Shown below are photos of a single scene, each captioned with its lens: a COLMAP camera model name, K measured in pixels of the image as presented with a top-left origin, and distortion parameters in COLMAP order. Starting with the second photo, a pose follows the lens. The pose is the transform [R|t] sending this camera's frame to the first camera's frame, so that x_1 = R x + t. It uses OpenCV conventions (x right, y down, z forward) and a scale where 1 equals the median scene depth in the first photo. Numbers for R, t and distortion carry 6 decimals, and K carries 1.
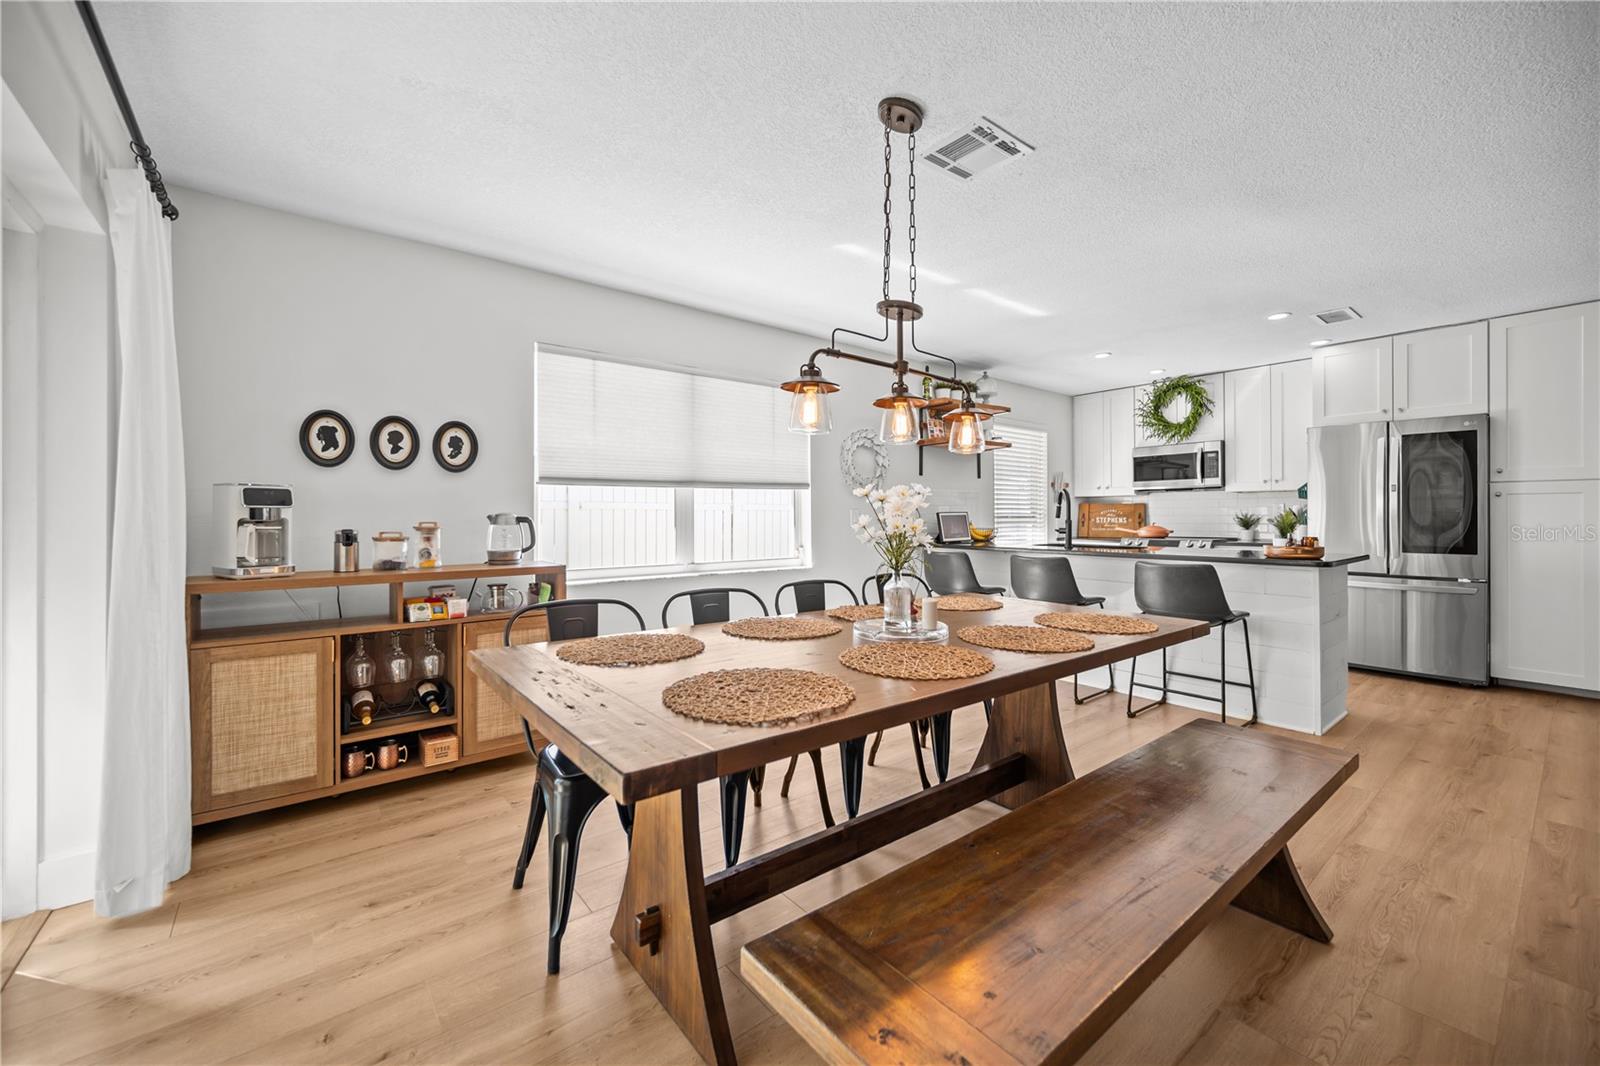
lens RADIAL K [[637.4, 0, 798.8], [0, 637.4, 511.8], [0, 0, 1]] dist [0.001999, 0.000033]
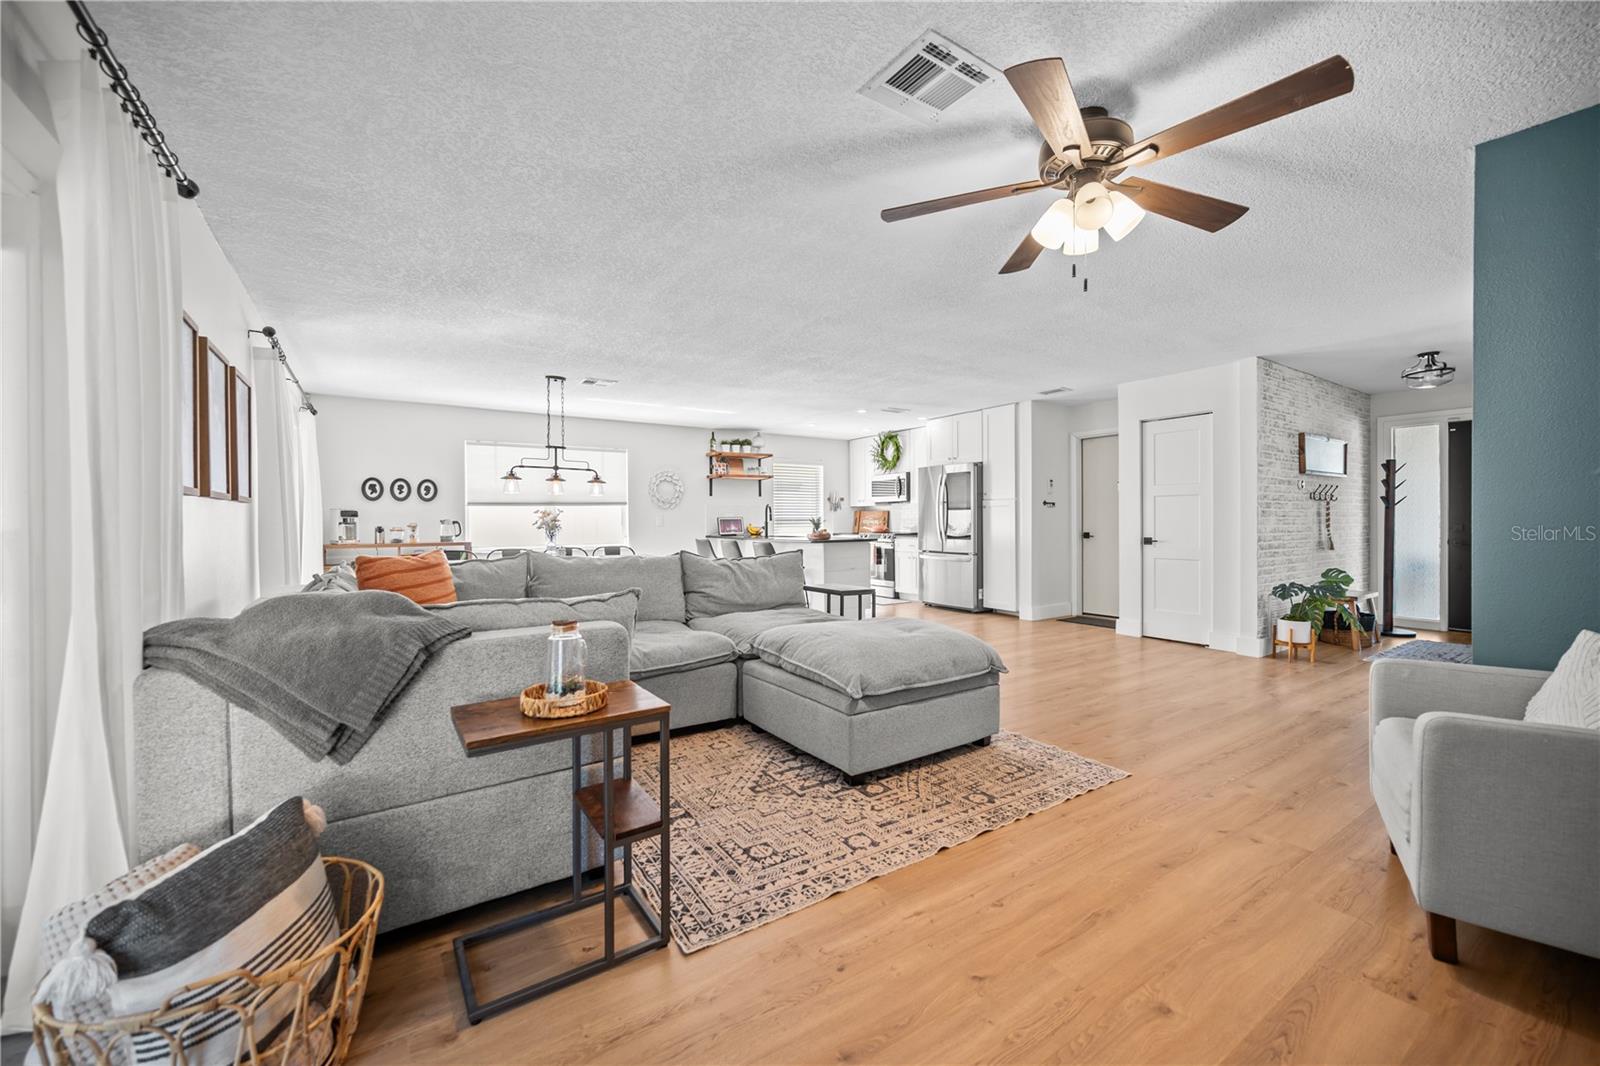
lens RADIAL K [[628.3, 0, 805.9], [0, 628.3, 526.4], [0, 0, 1]] dist [-0.000372, -0.000063]
pose [[0.996885, -0.003772, -0.078784, 0.722985], [0.005113, 0.999845, 0.016830, -0.003216], [0.078709, -0.017180, 0.996750, -0.829874]]
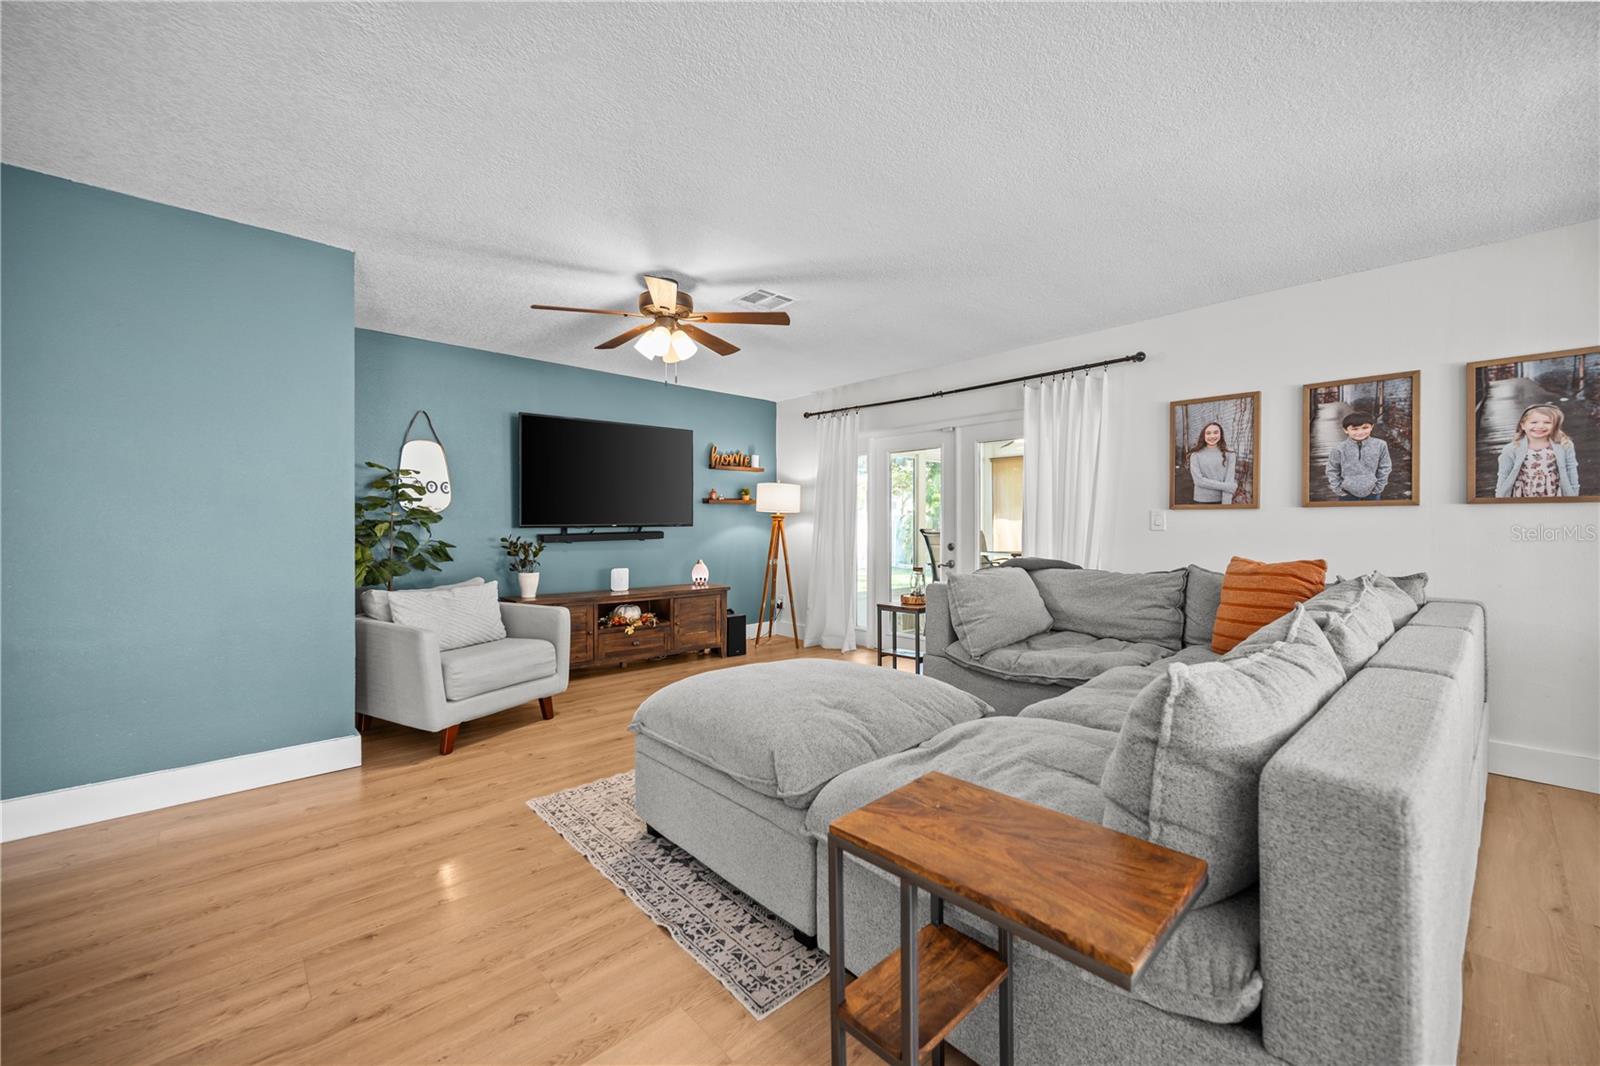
lens RADIAL K [[633.2, 0, 798.9], [0, 633.2, 527.4], [0, 0, 1]] dist [-0.000338, -0.000148]
pose [[-0.997947, -0.000220, -0.064037, 0.784478], [0.000123, 0.999986, -0.005352, 0.003820], [0.064037, -0.005349, -0.997933, 0.492046]]
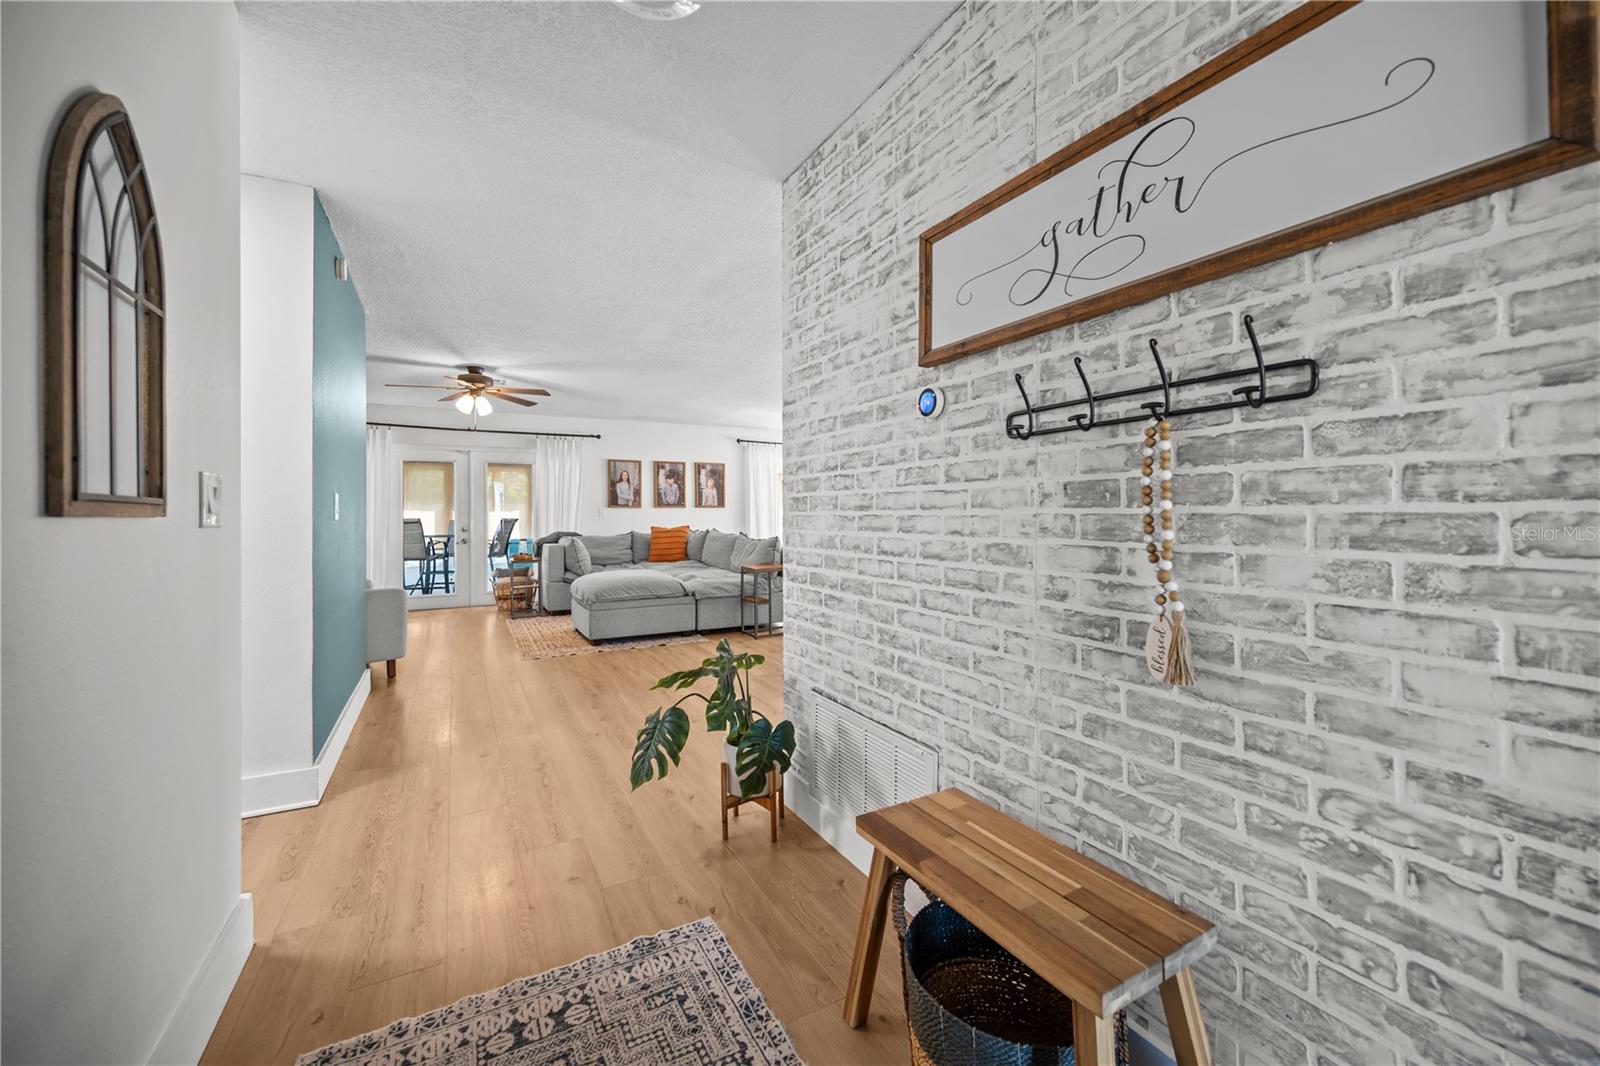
lens RADIAL K [[629.2, 0, 795.0], [0, 629.2, 520.3], [0, 0, 1]] dist [-0.000201, -0.000020]
pose [[-0.174007, 0.009072, -0.984703, 2.068852], [0.013099, 0.999890, 0.006897, 0.007911], [0.984657, -0.011699, -0.174107, 0.552719]]
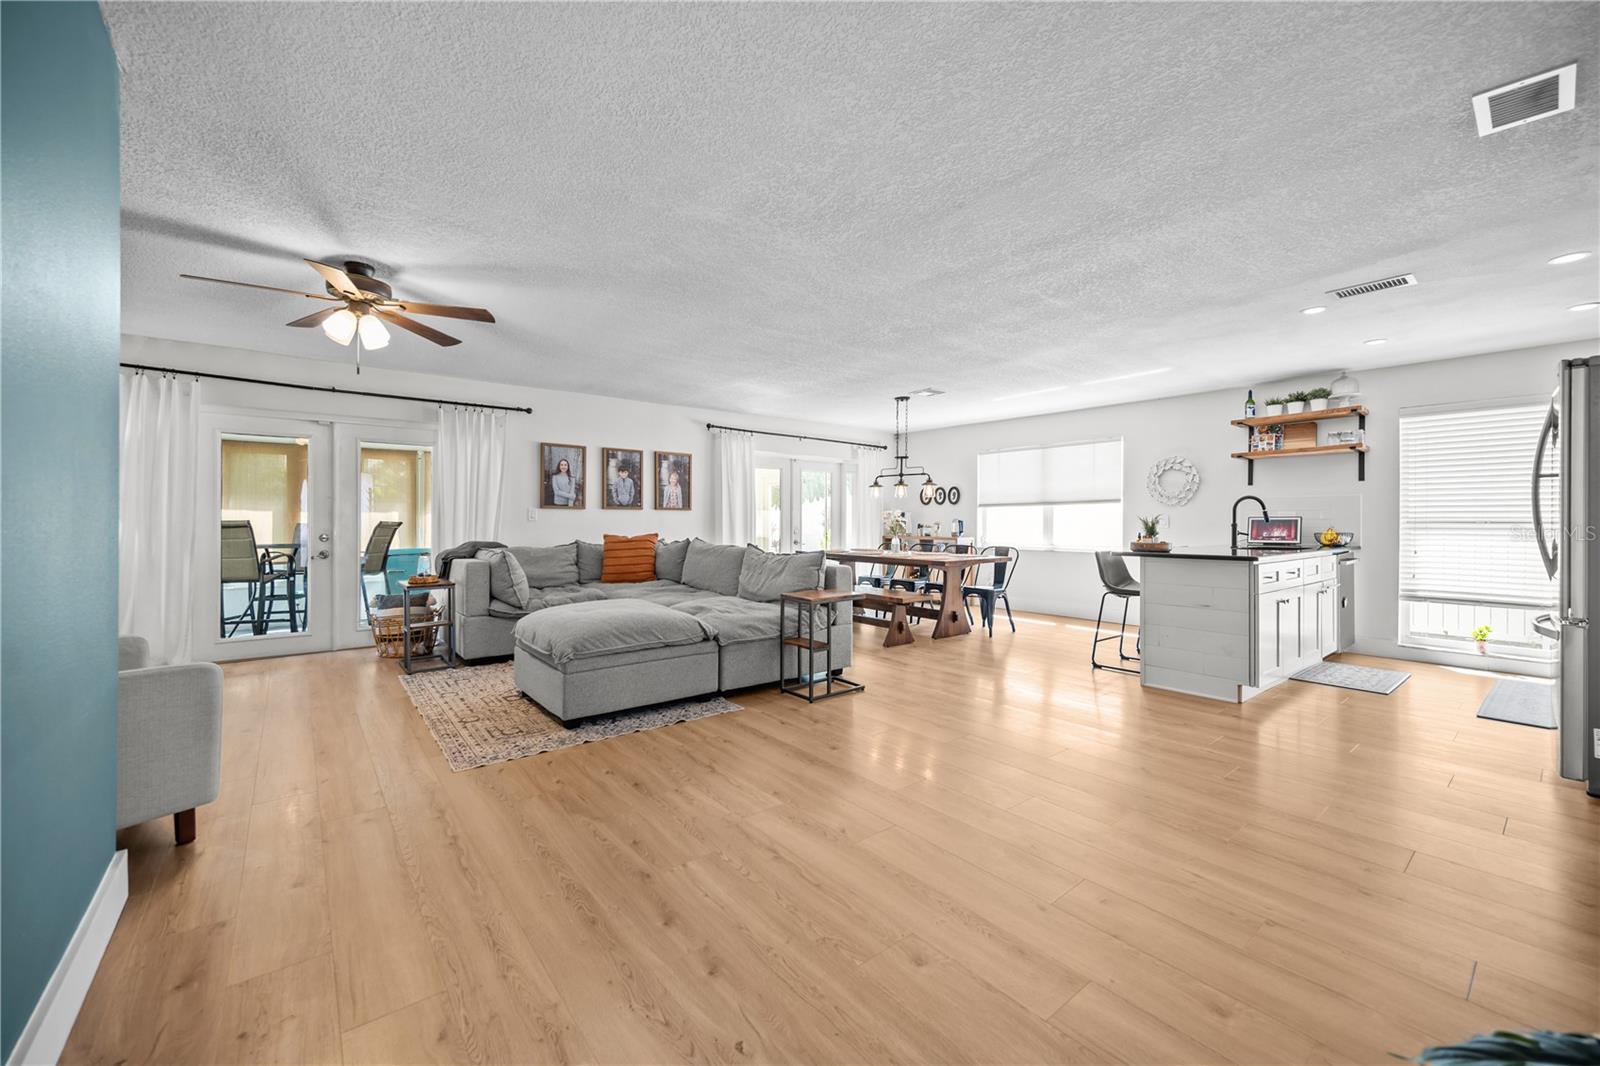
lens RADIAL K [[633.2, 0, 798.9], [0, 633.2, 527.4], [0, 0, 1]] dist [-0.000338, -0.000148]
pose [[0.003718, 0.010334, -0.999940, 1.684370], [0.004527, 0.999936, 0.010351, 0.005554], [0.999983, -0.004565, 0.003671, 0.217495]]
